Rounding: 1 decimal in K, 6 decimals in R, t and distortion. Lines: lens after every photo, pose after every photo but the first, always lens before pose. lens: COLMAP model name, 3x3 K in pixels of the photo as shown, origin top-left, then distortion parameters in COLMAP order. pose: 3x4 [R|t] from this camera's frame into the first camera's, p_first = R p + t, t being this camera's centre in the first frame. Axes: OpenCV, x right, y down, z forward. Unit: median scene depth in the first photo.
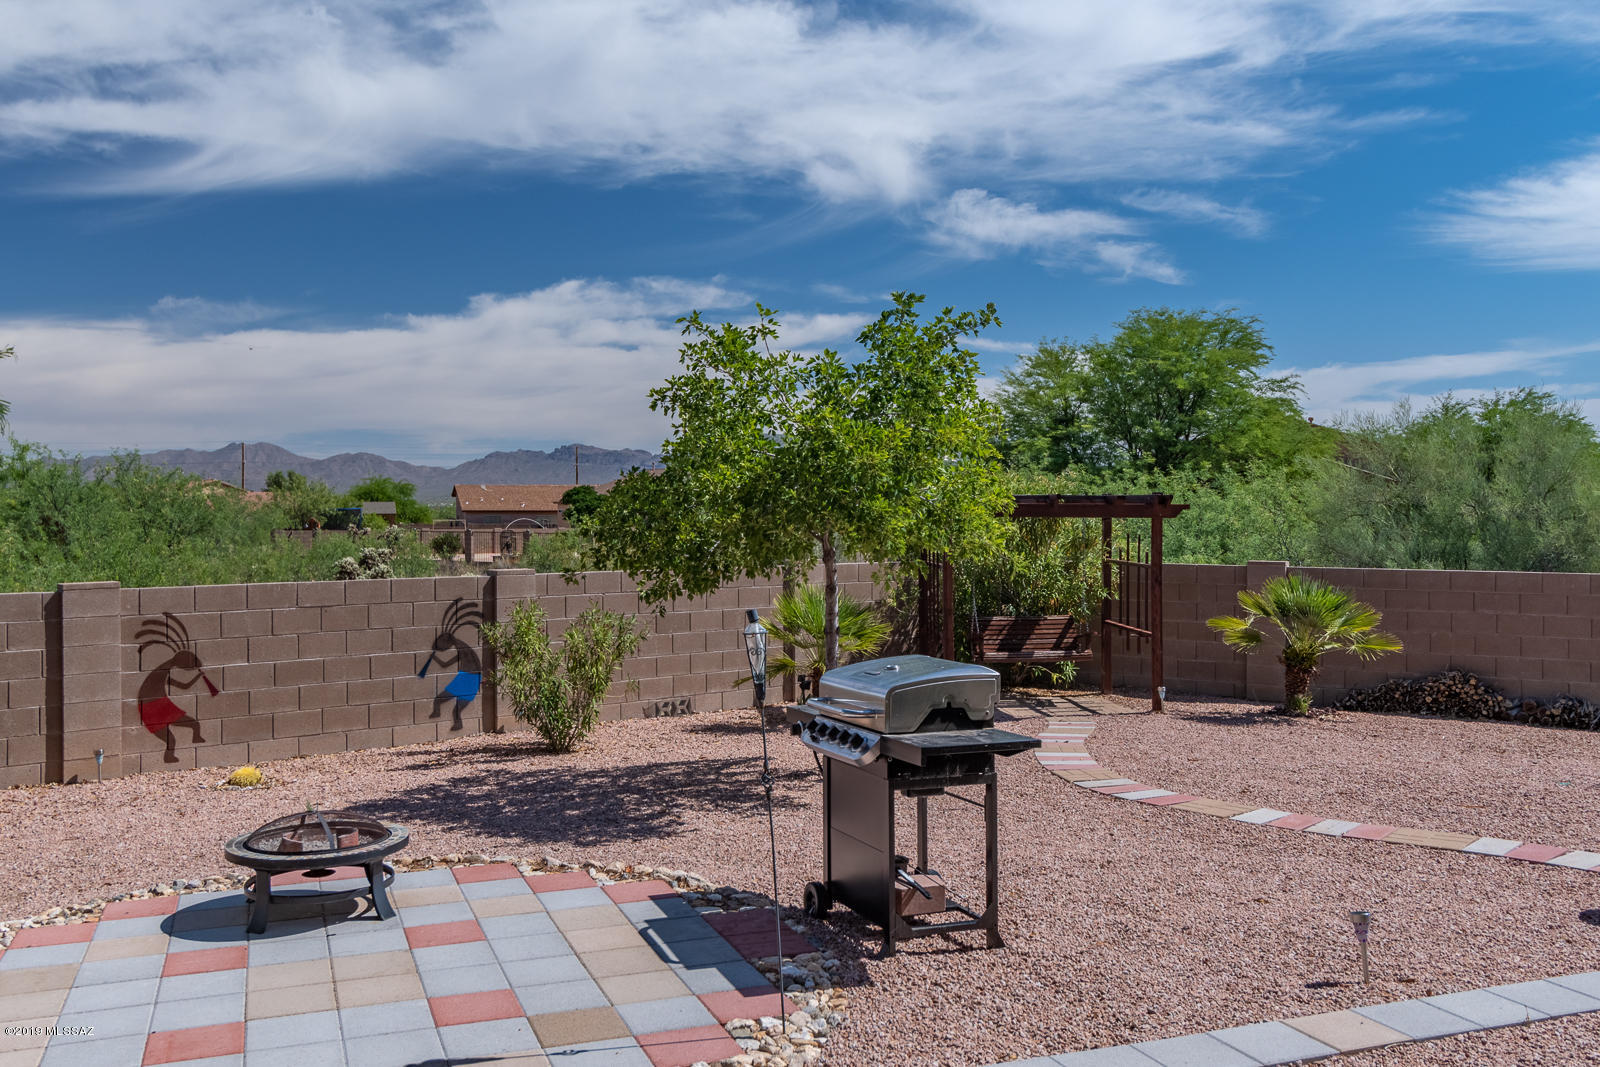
lens RADIAL K [[1418.7, 0, 785.8], [0, 1418.7, 516.5], [0, 0, 1]] dist [0.006452, 0.024983]
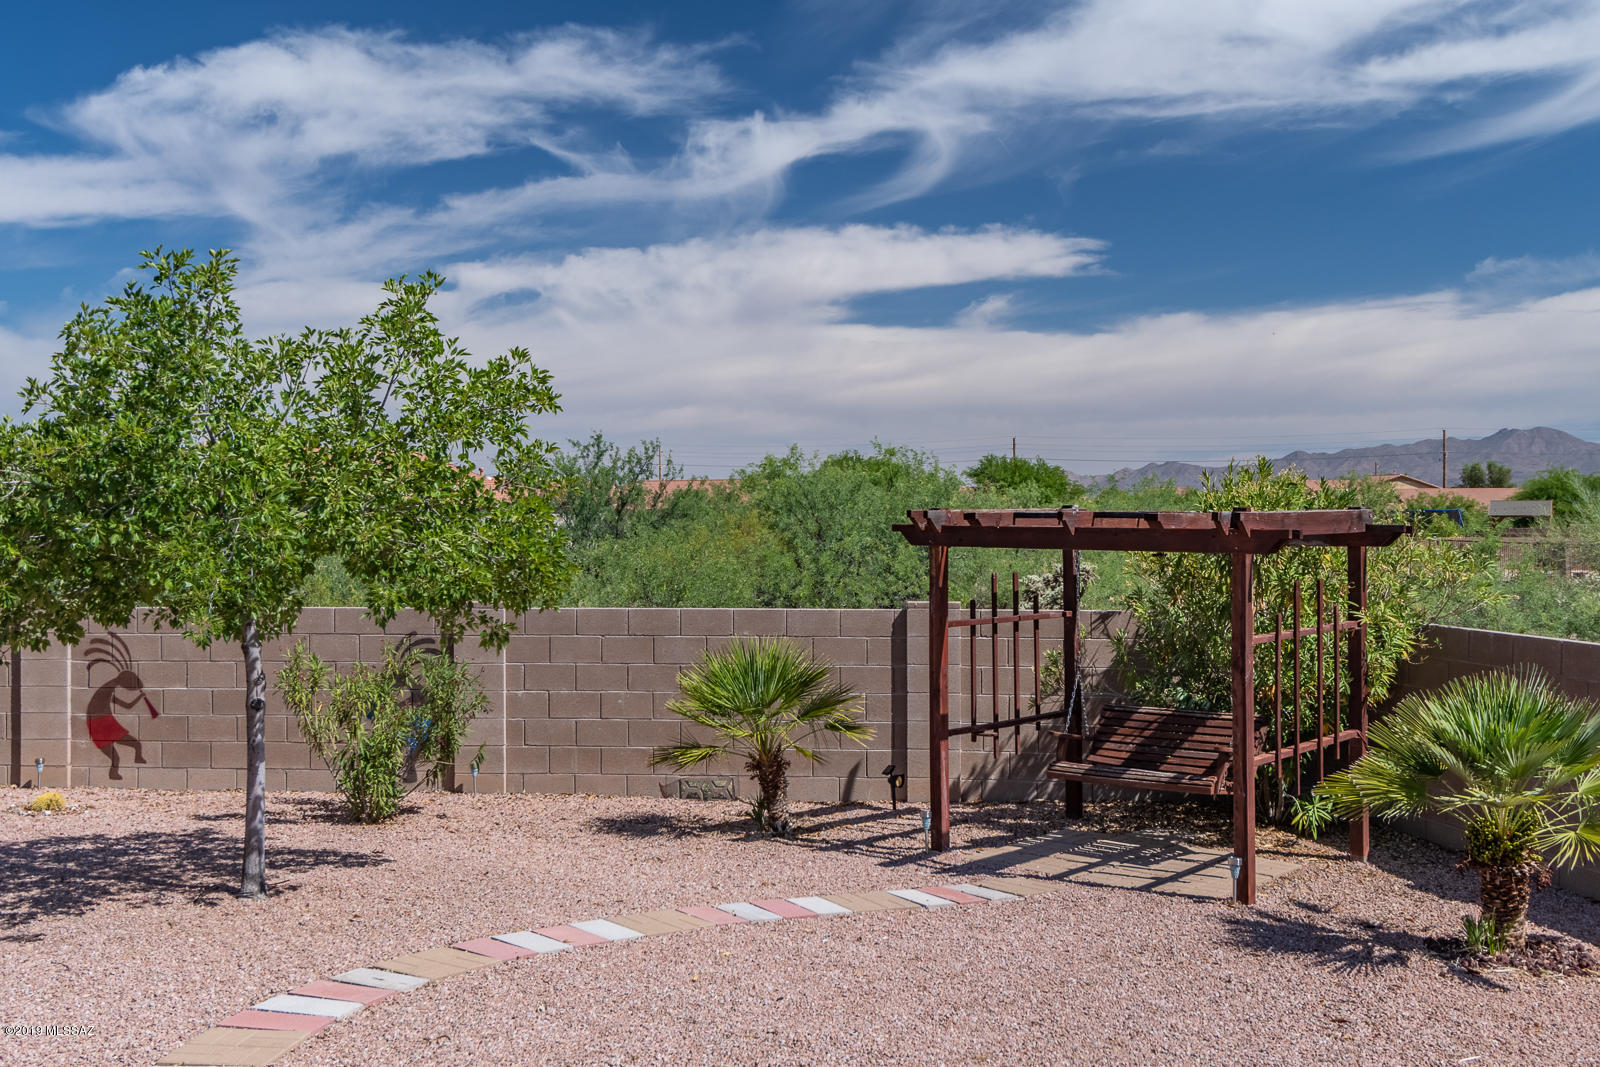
lens RADIAL K [[1645.2, 0, 802.3], [0, 1645.2, 531.0], [0, 0, 1]] dist [0.028006, 0.000000]
pose [[0.676631, 0.006318, -0.736296, 0.773040], [0.000836, 0.999956, 0.009348, -0.015895], [0.736322, -0.006941, 0.676595, 0.561258]]
